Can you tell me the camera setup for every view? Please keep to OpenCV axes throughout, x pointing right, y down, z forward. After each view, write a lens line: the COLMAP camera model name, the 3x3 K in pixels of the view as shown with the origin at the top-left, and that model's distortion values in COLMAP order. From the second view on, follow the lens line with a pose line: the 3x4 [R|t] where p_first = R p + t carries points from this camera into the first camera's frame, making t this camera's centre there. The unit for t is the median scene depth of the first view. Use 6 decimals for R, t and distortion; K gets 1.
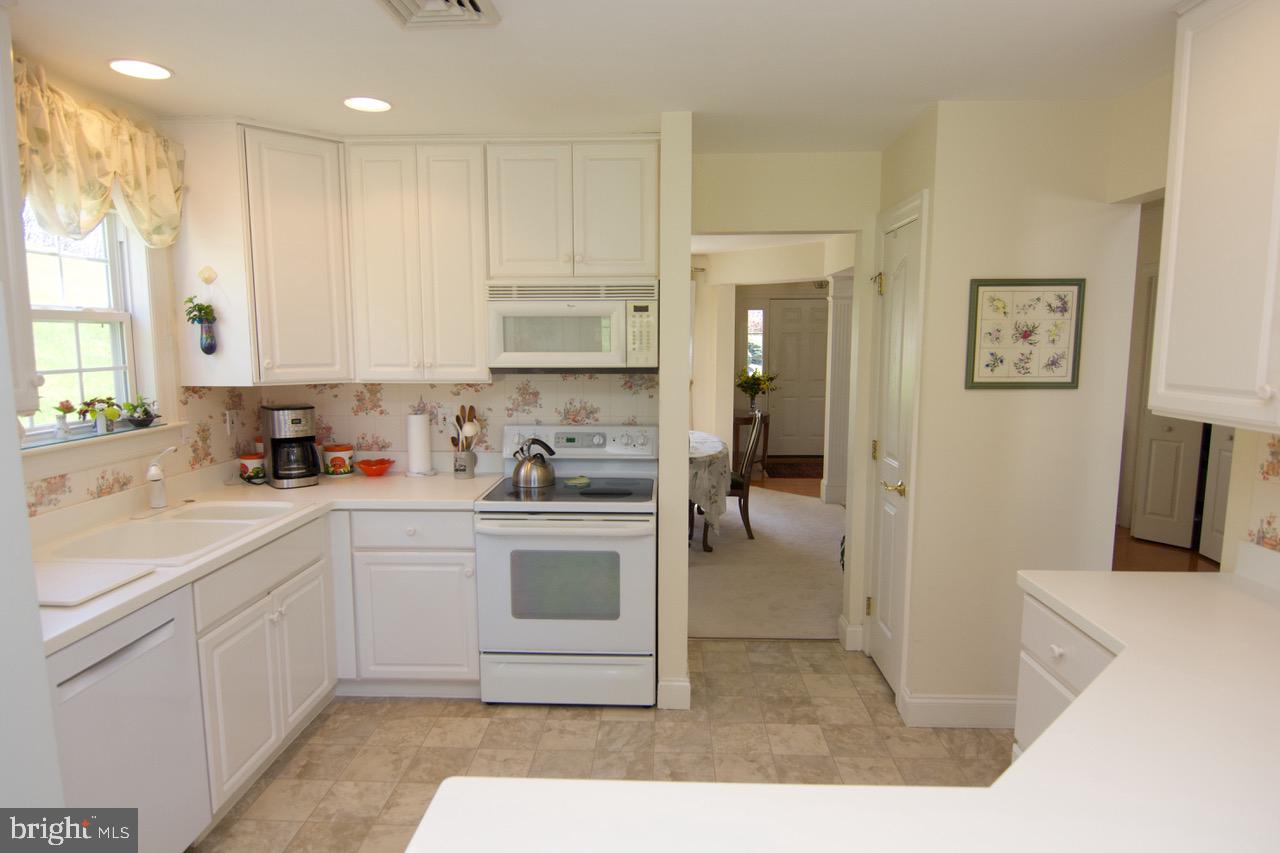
lens RADIAL K [[728.9, 0, 640.0], [0, 728.9, 426.5], [0, 0, 1]] dist [-0.003244, -0.002708]
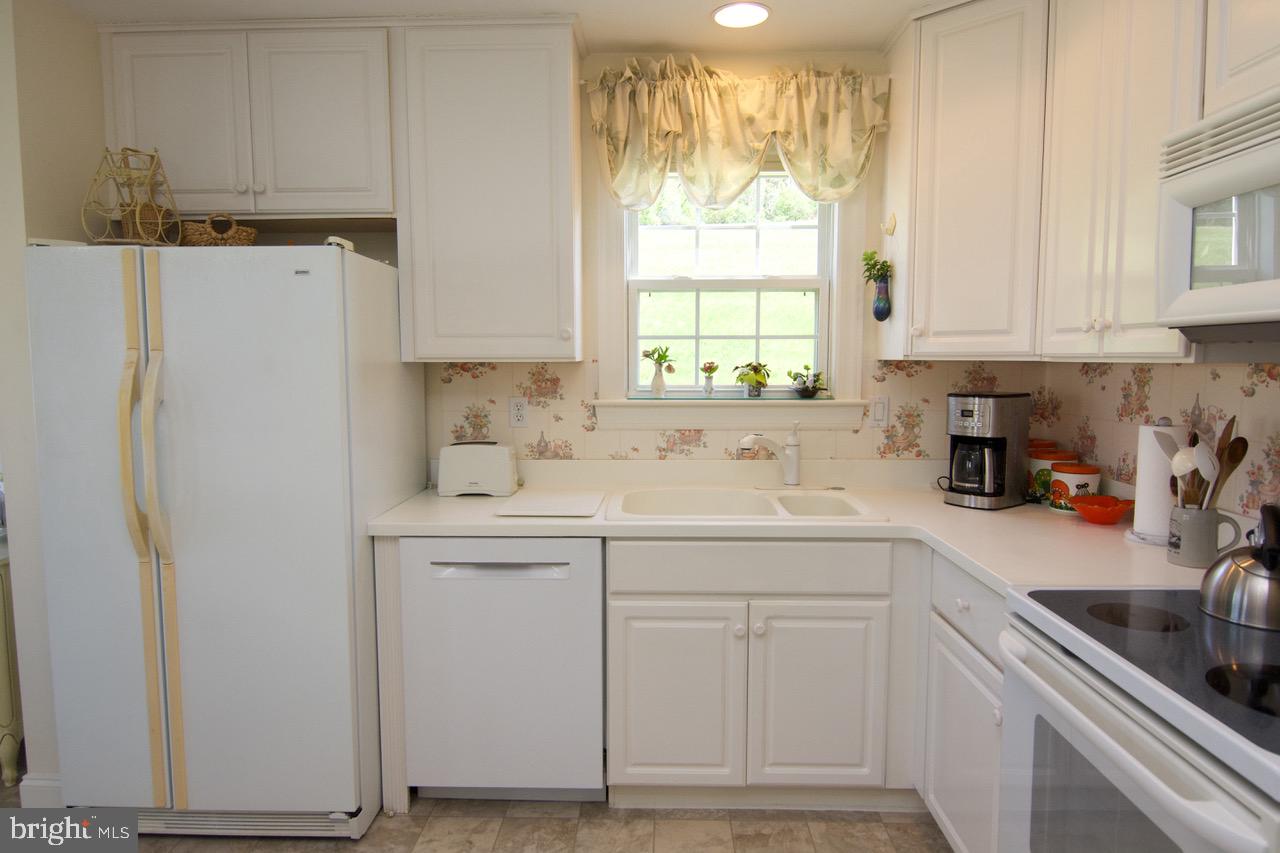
lens RADIAL K [[783.3, 0, 640.0], [0, 783.3, 426.5], [0, 0, 1]] dist [0.001994, -0.001115]
pose [[0.010017, 0.088317, -0.996042, 0.289718], [-0.118834, 0.989138, 0.086510, -0.022921], [0.992864, 0.117497, 0.020403, 0.682276]]
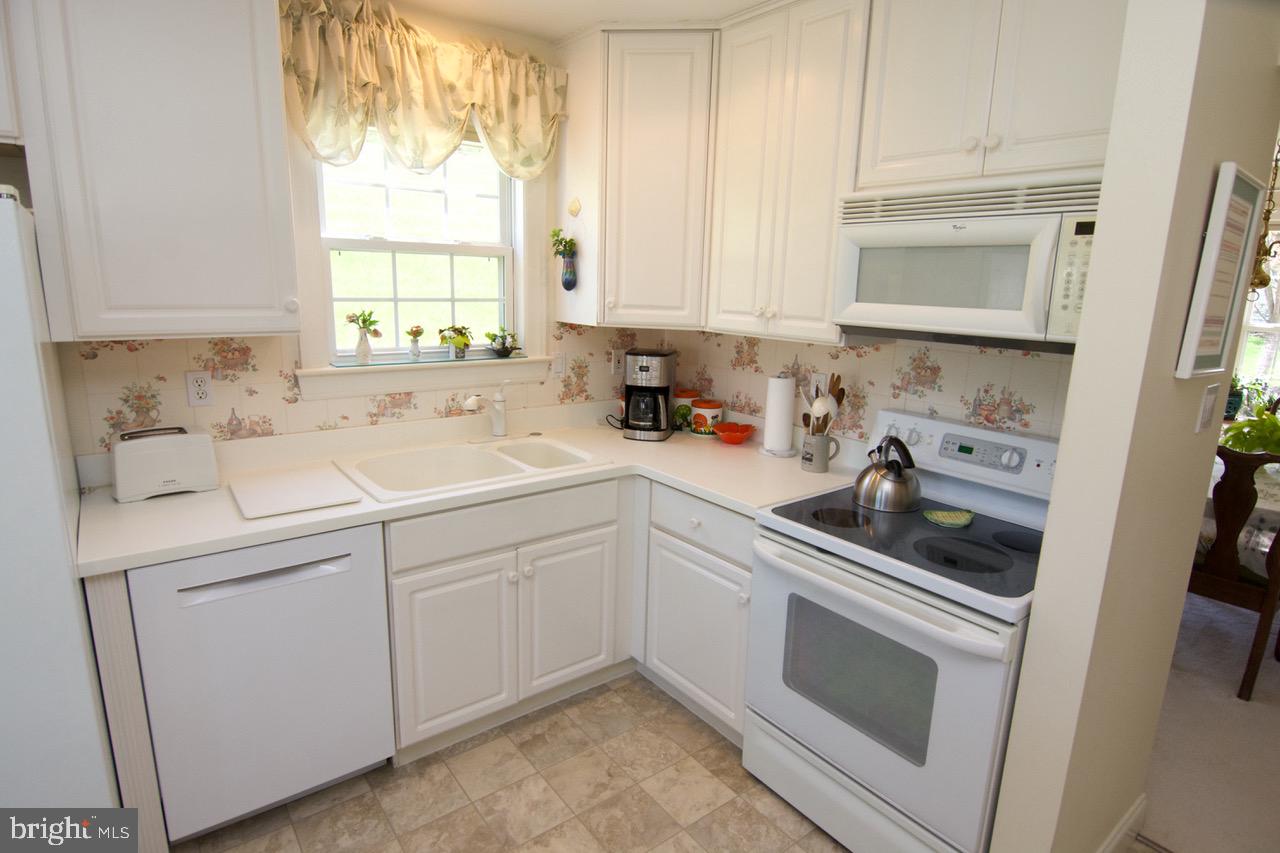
lens RADIAL K [[682.8, 0, 643.6], [0, 682.8, 428.2], [0, 0, 1]] dist [0.002260, -0.015705]
pose [[0.642589, 0.181901, -0.744306, 0.178654], [-0.120197, 0.983315, 0.136543, -0.051244], [0.756725, 0.001722, 0.653732, 0.450259]]
